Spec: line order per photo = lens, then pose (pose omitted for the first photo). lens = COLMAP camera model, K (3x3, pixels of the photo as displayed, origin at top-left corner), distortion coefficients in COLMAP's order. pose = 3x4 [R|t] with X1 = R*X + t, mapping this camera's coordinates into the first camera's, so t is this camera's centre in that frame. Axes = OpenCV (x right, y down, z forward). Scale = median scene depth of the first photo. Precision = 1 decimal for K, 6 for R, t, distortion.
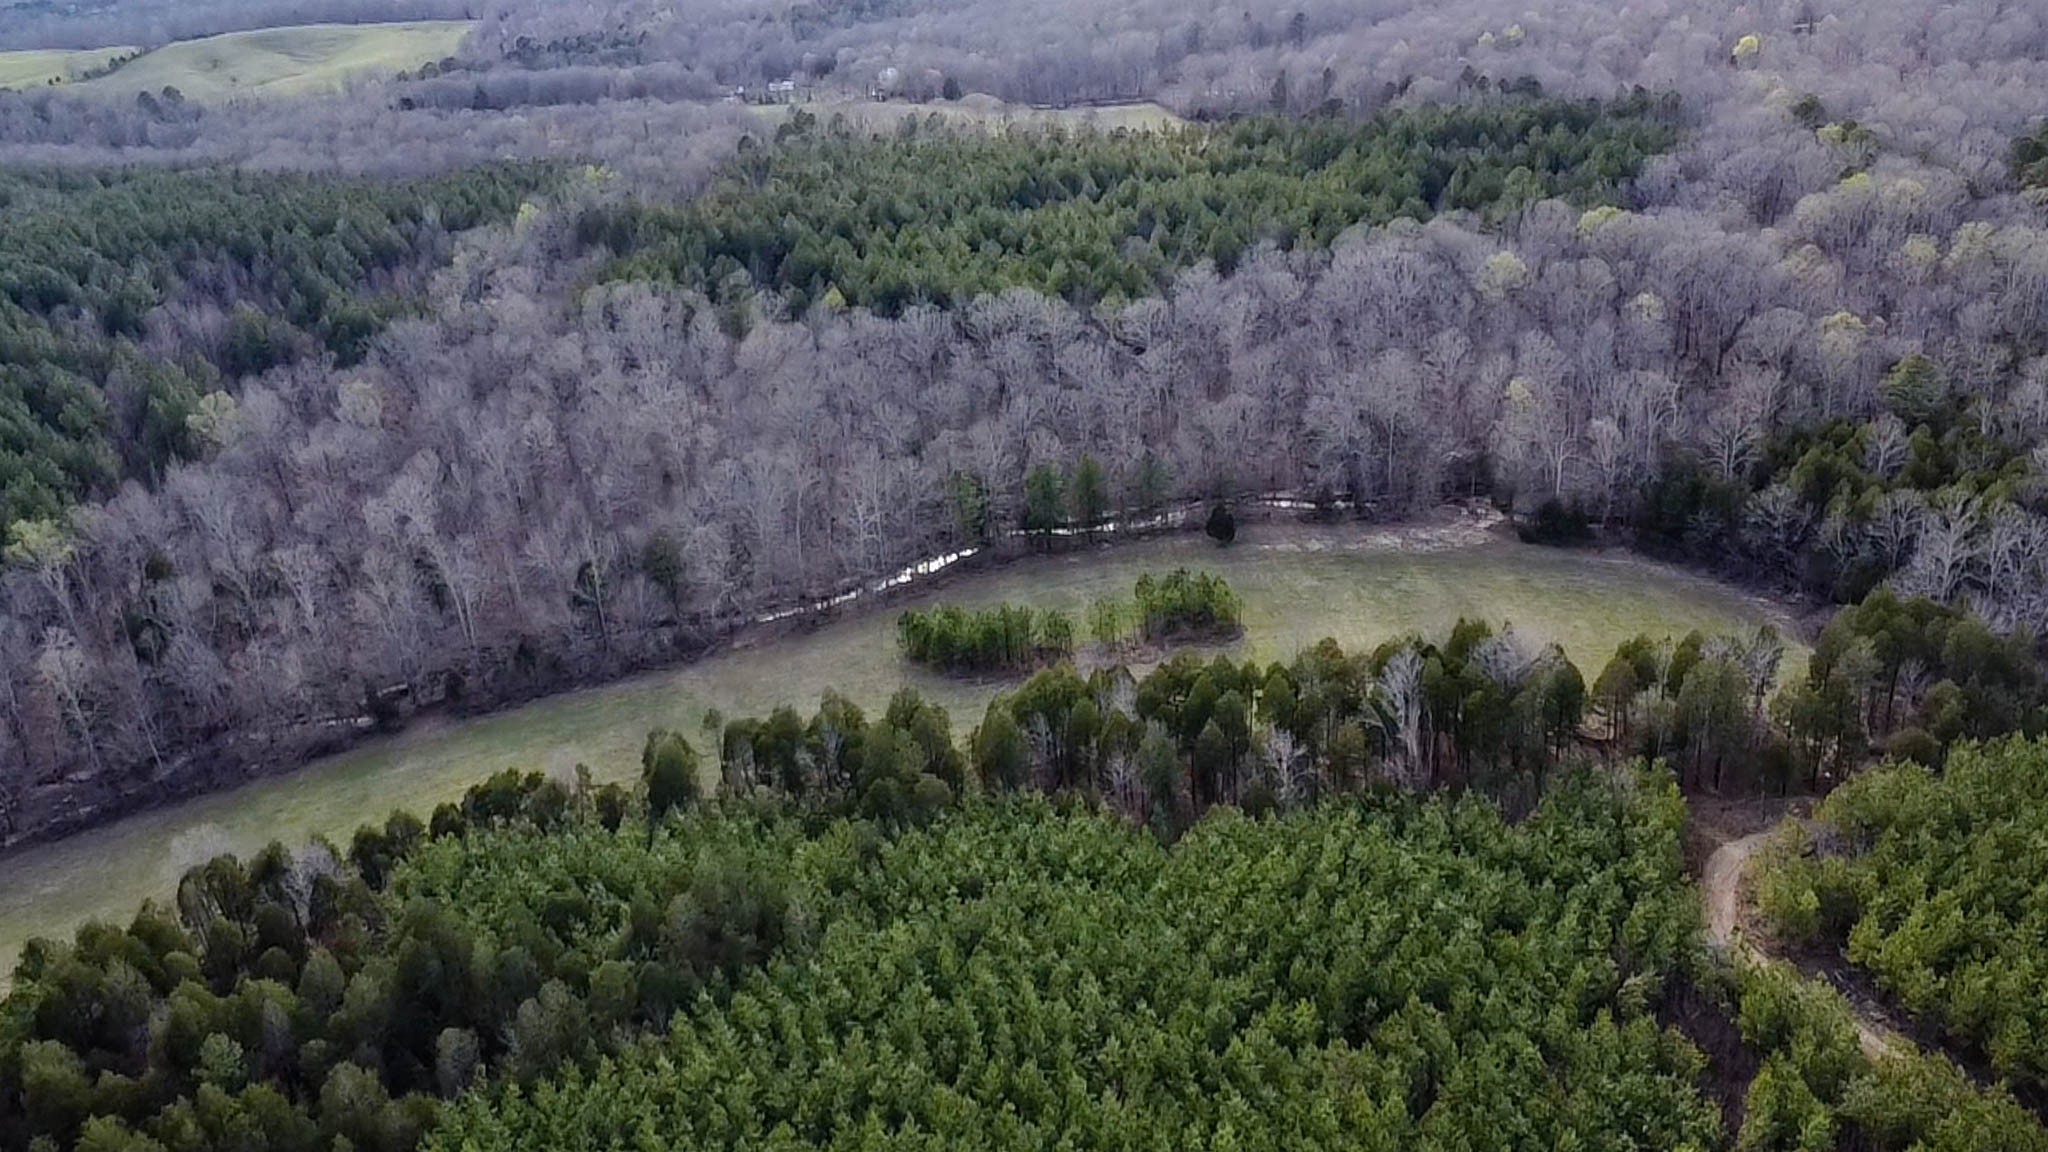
lens RADIAL K [[1618.4, 0, 1024.0], [0, 1618.4, 576.0], [0, 0, 1]] dist [0.001032, 0.000623]
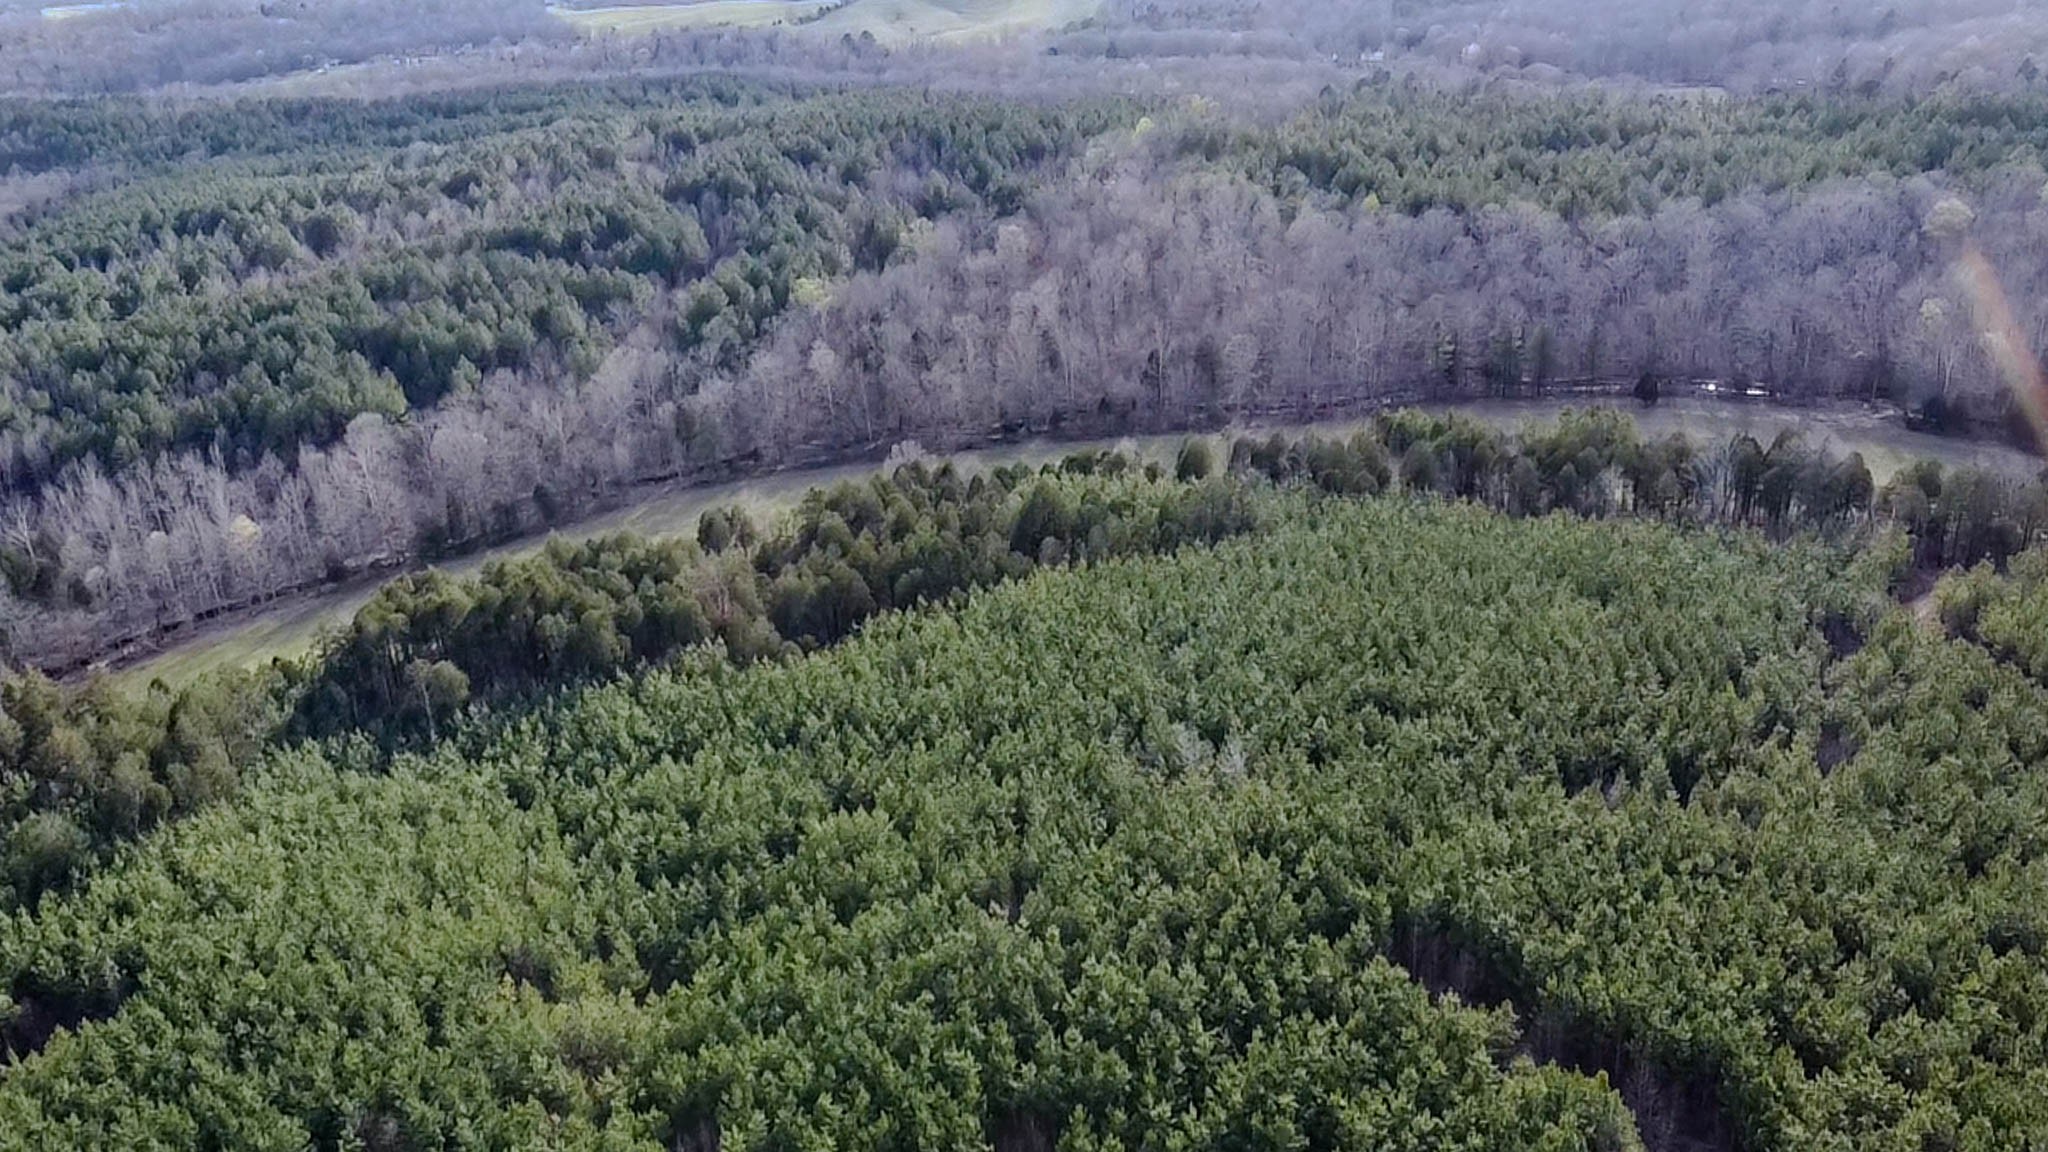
lens RADIAL K [[1618.4, 0, 1024.0], [0, 1618.4, 576.0], [0, 0, 1]] dist [0.001032, 0.000623]
pose [[0.936480, 0.156929, -0.313653, 0.081156], [-0.155440, 0.987392, 0.029916, 0.139837], [0.314393, 0.020738, 0.949066, -0.315095]]
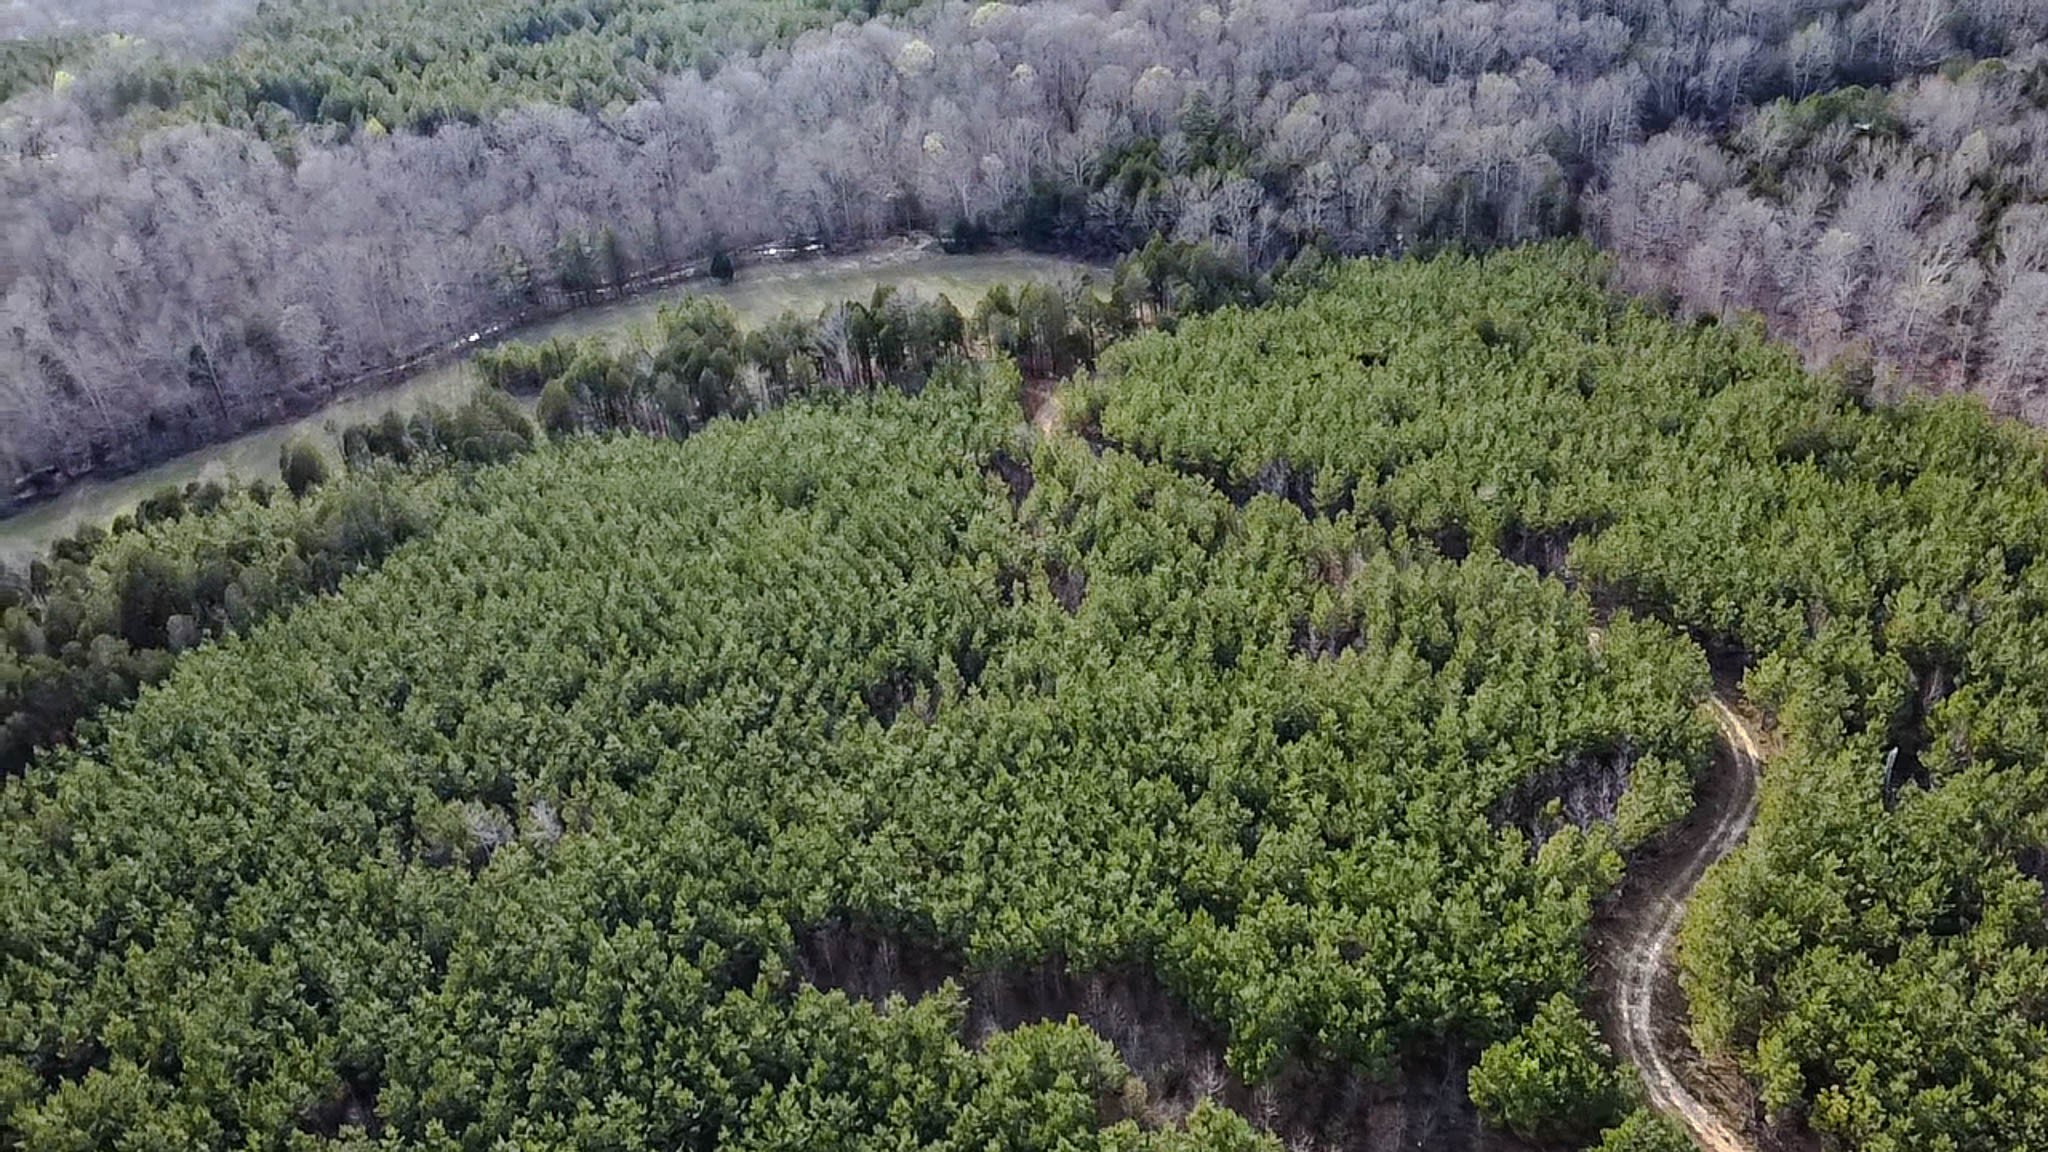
lens RADIAL K [[1519.3, 0, 1024.0], [0, 1519.3, 576.0], [0, 0, 1]] dist [-0.005478, -0.002947]
pose [[0.958177, -0.153846, 0.241307, 0.021154], [0.129280, 0.984961, 0.114623, 0.097279], [-0.255312, -0.078632, 0.963656, -0.234862]]
